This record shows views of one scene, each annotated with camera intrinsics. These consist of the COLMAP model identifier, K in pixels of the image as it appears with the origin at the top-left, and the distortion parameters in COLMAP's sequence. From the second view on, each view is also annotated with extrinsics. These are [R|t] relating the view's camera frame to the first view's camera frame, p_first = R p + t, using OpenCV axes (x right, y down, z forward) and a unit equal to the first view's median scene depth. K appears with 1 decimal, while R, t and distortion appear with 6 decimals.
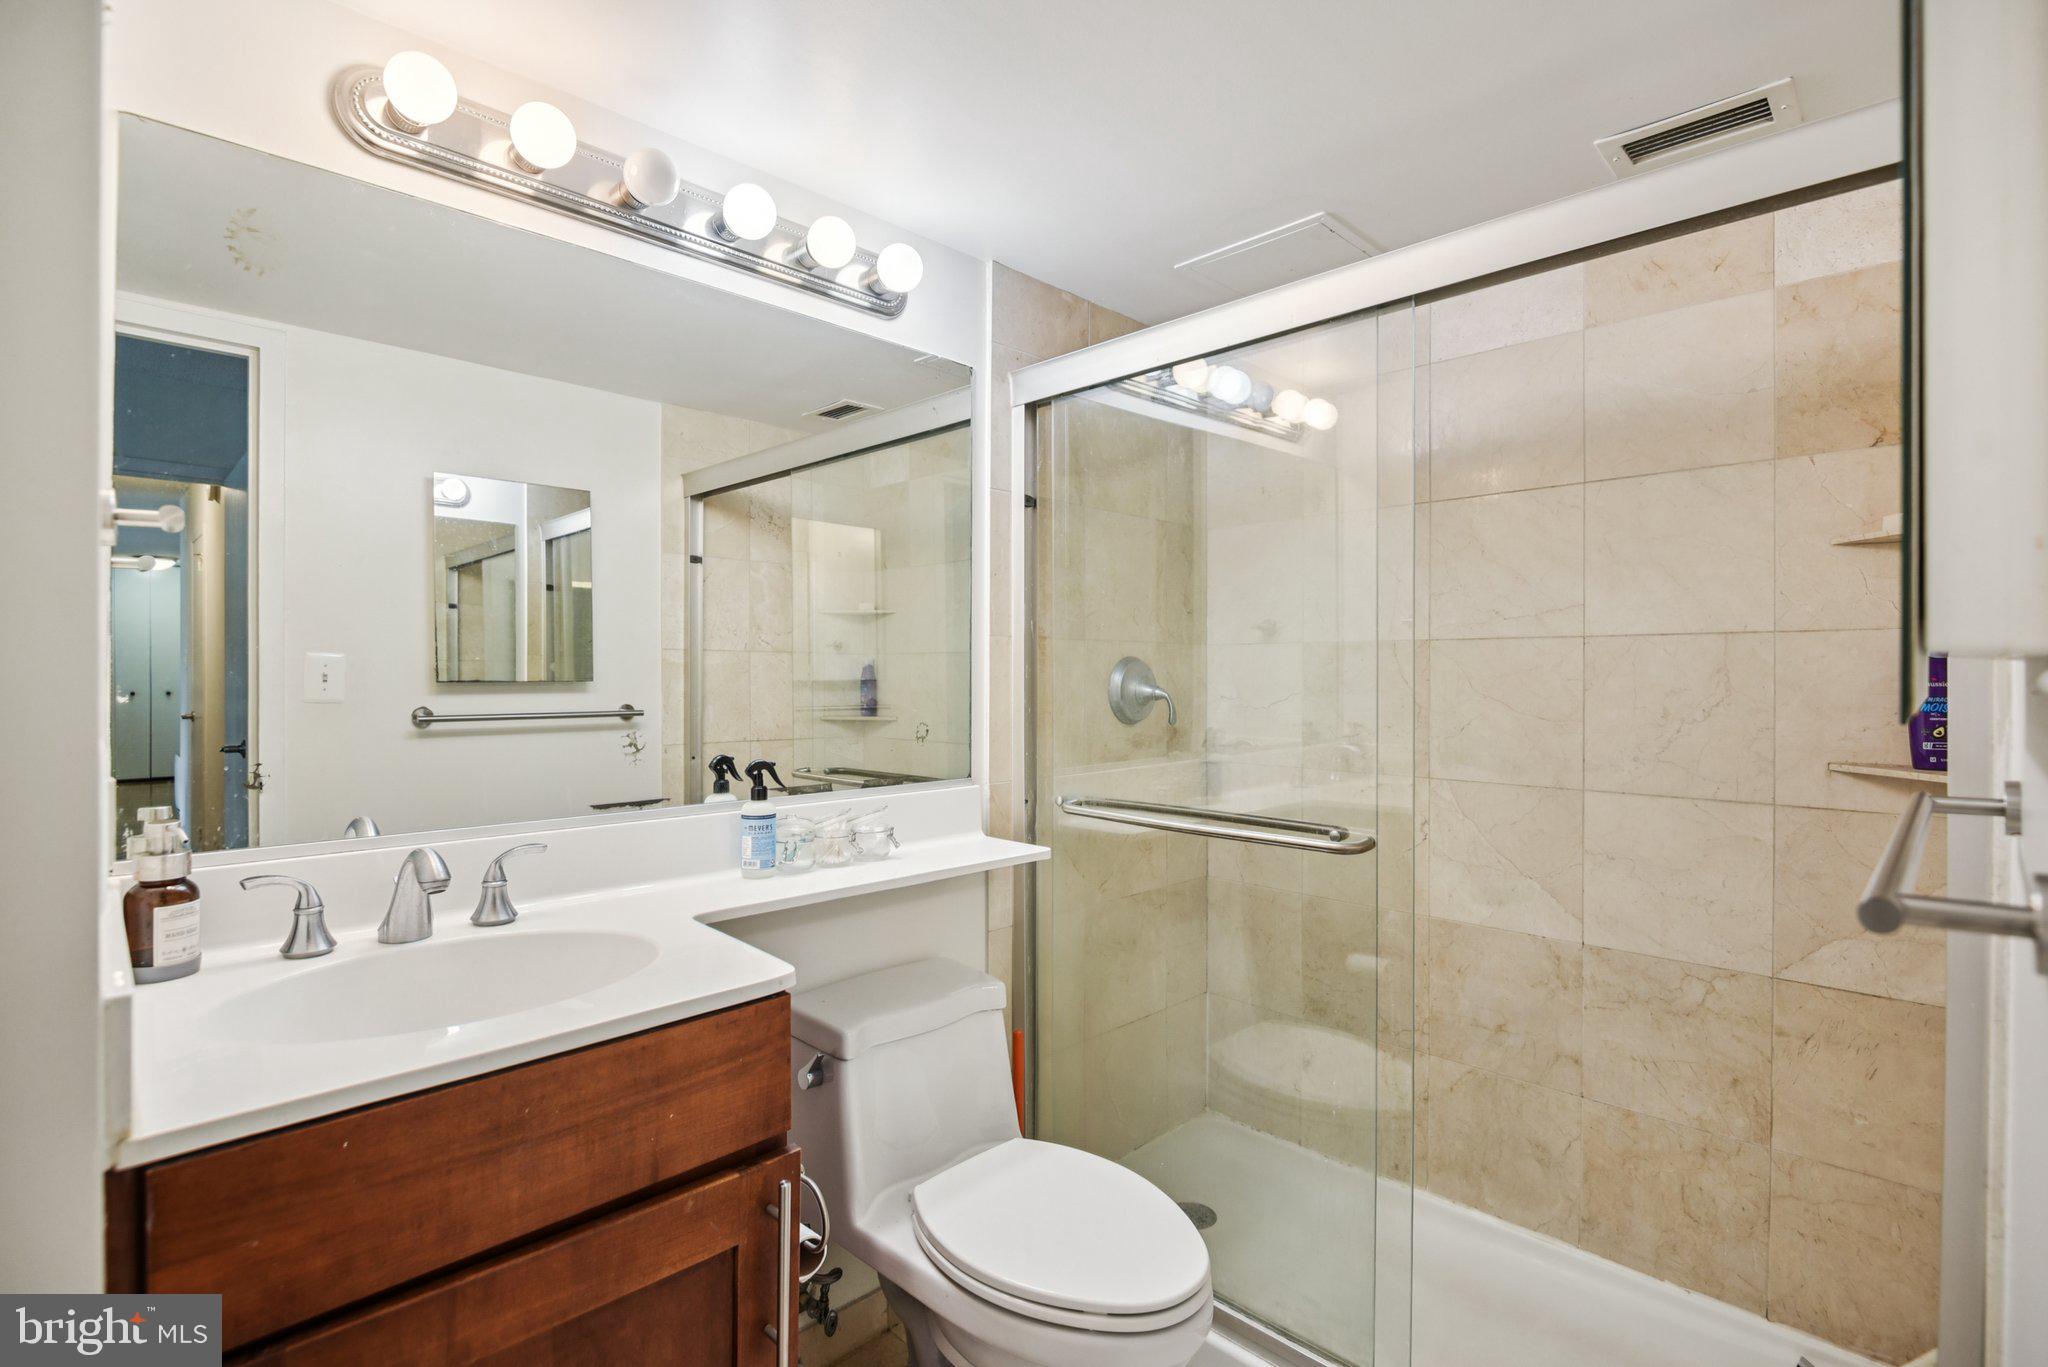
lens RADIAL K [[952.2, 0, 1045.2], [0, 952.2, 662.9], [0, 0, 1]] dist [-0.015128, -0.005478]
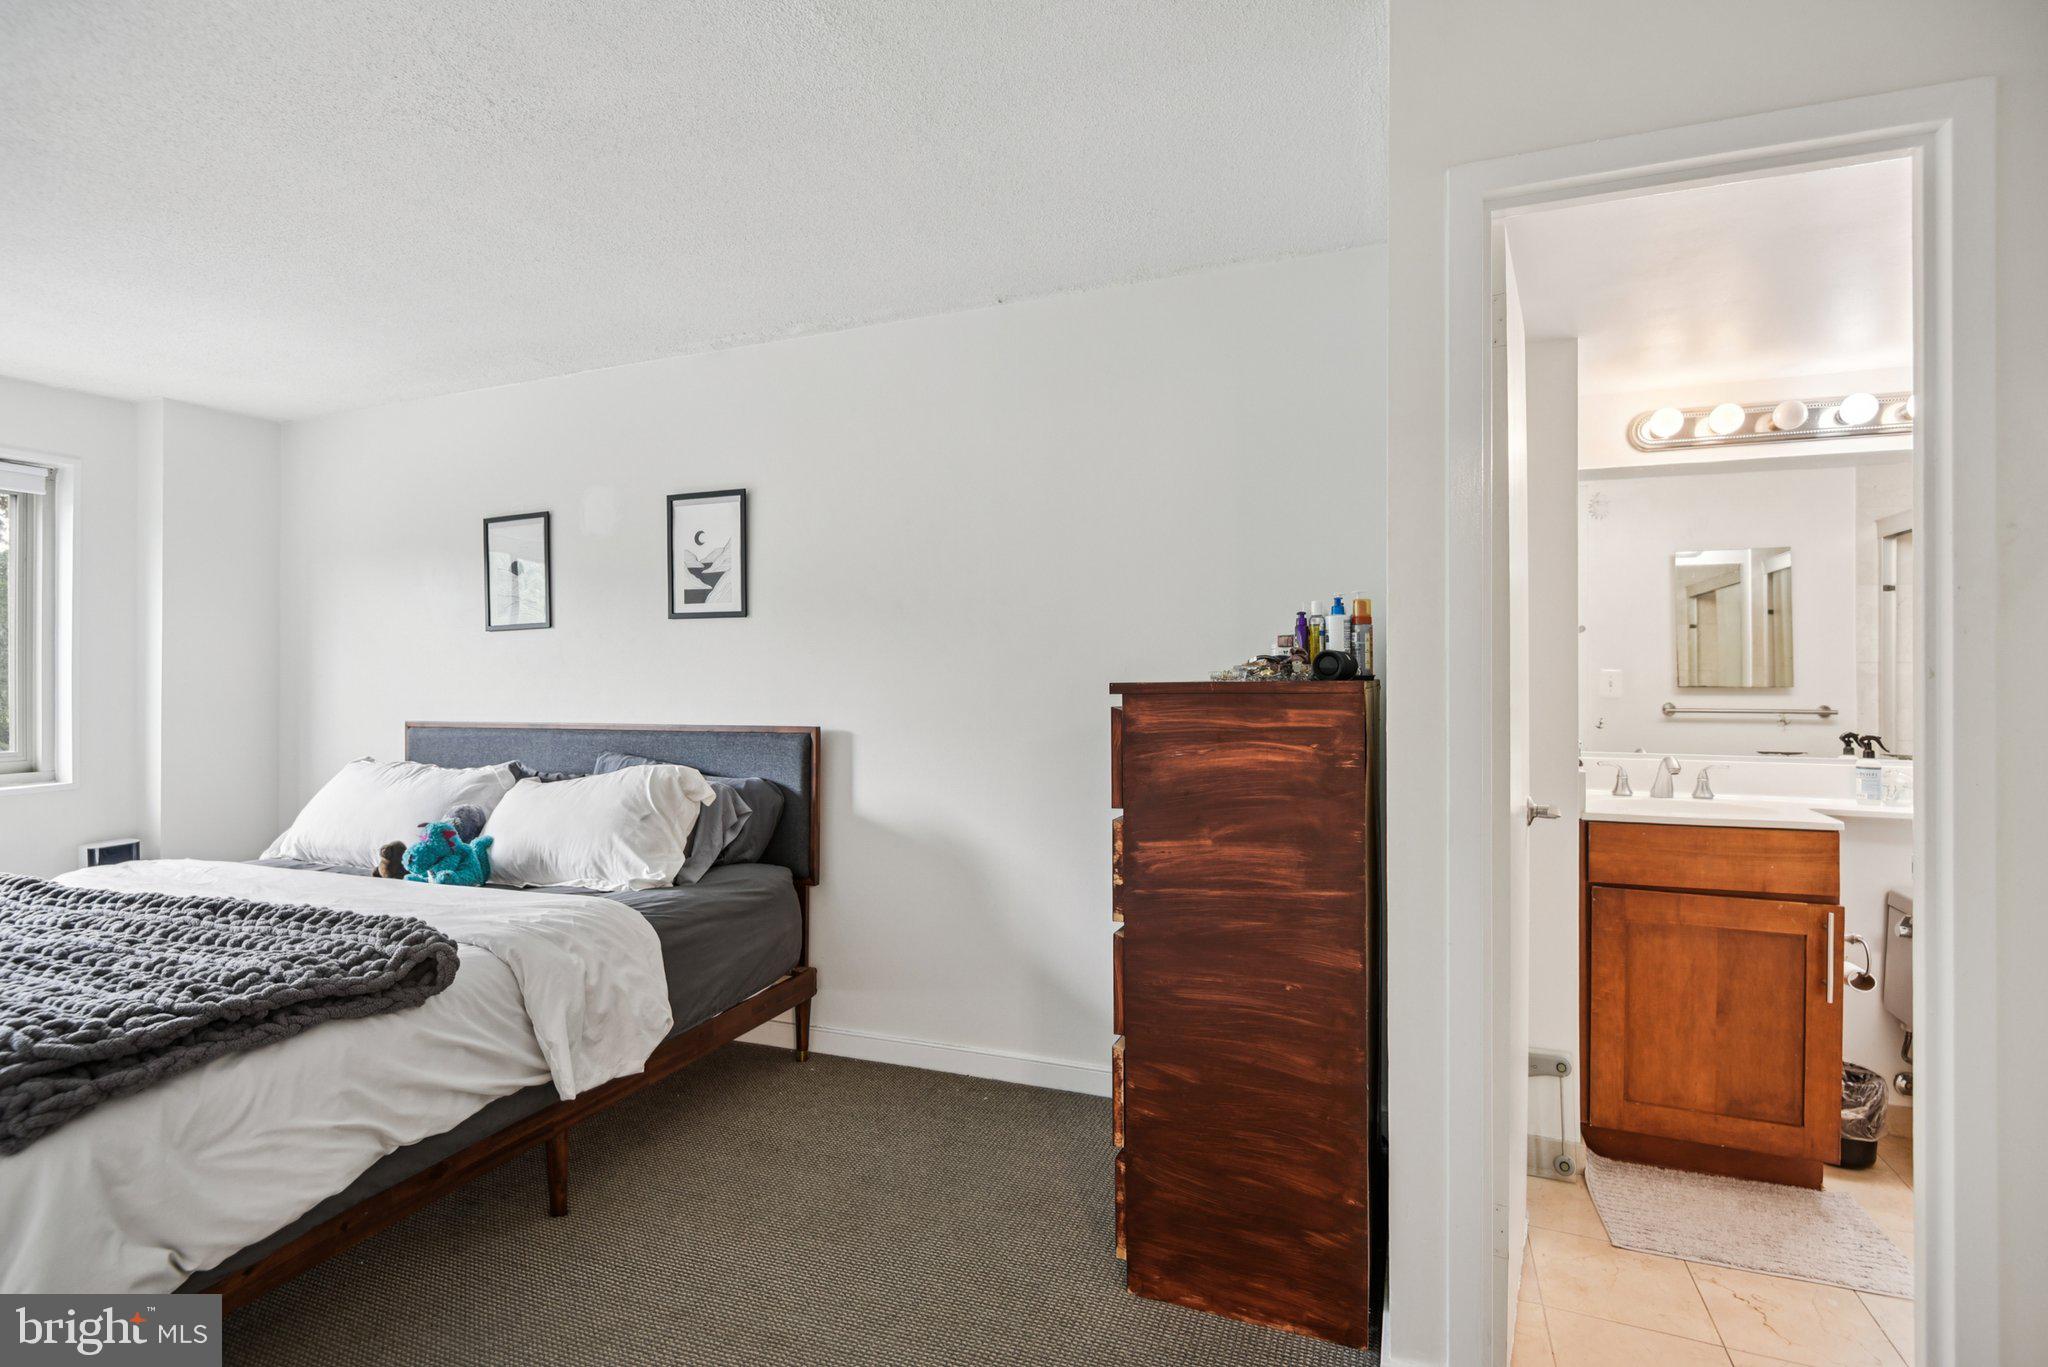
lens RADIAL K [[952.2, 0, 1043.8], [0, 952.2, 684.7], [0, 0, 1]] dist [-0.015128, -0.005478]
pose [[0.393710, 0.005667, -0.919217, 0.362900], [0.009763, 0.999899, 0.010346, -0.009227], [0.919183, -0.013047, 0.393615, -0.554118]]
